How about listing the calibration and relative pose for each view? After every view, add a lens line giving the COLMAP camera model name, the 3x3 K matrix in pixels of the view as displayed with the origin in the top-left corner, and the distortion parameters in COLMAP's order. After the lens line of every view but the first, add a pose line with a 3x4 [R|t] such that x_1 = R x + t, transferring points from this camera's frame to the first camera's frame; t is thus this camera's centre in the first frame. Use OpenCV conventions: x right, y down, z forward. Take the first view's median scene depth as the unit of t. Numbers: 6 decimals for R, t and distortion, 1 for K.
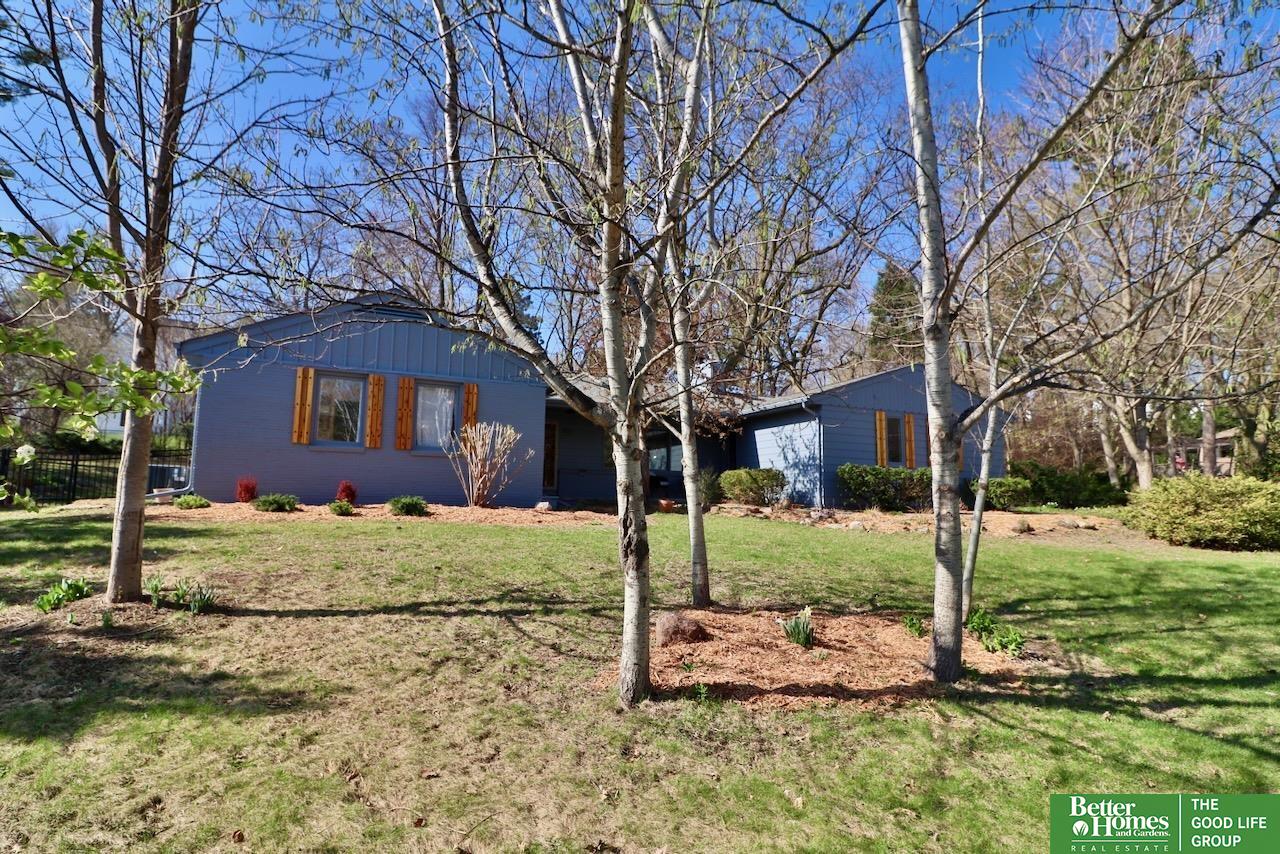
lens RADIAL K [[665.3, 0, 631.9], [0, 665.3, 428.4], [0, 0, 1]] dist [-0.005595, -0.001927]
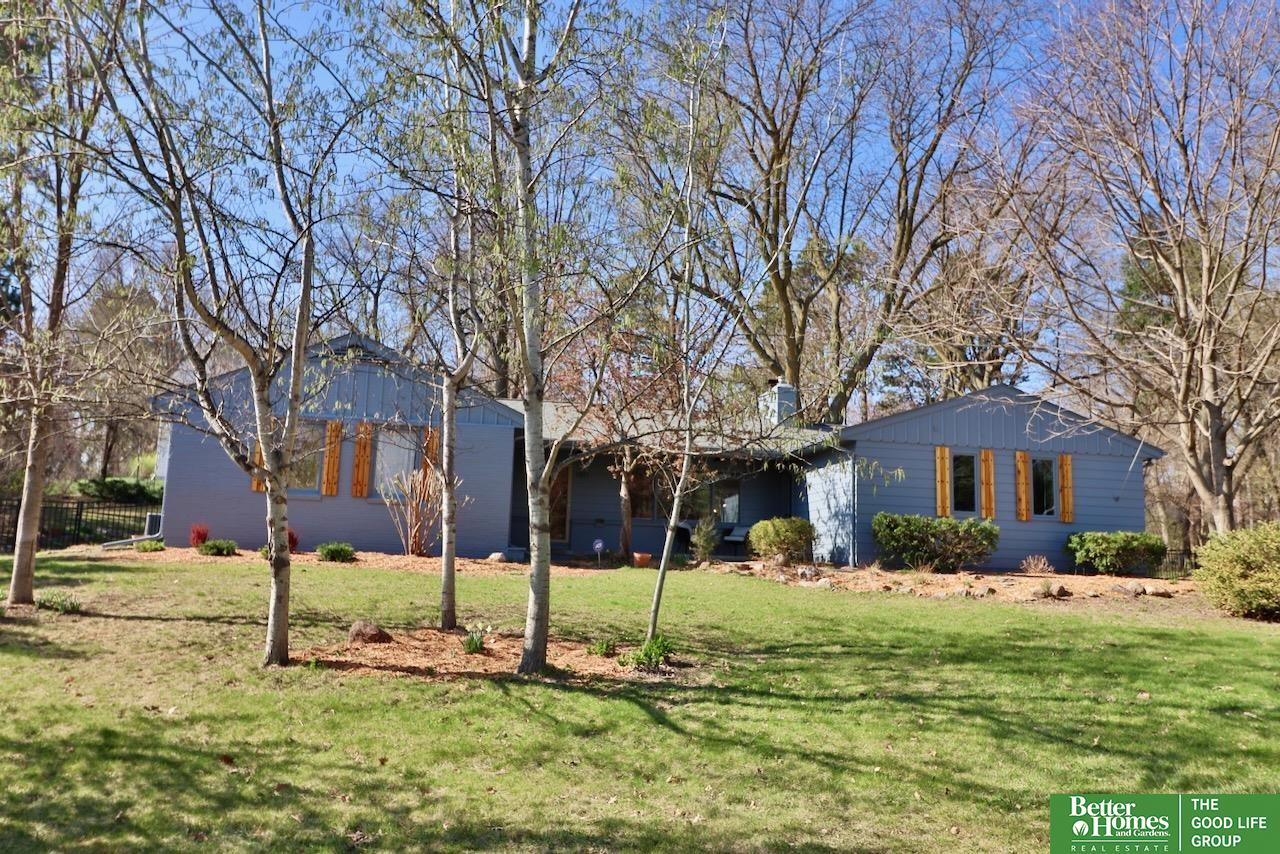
lens RADIAL K [[953.6, 0, 640.0], [0, 953.6, 427.0], [0, 0, 1]] dist [0.005929, 0.001899]
pose [[0.971348, -0.019977, -0.236819, 0.393393], [0.010317, 0.999066, -0.041962, -0.008057], [0.237436, 0.038317, 0.970647, -0.268952]]
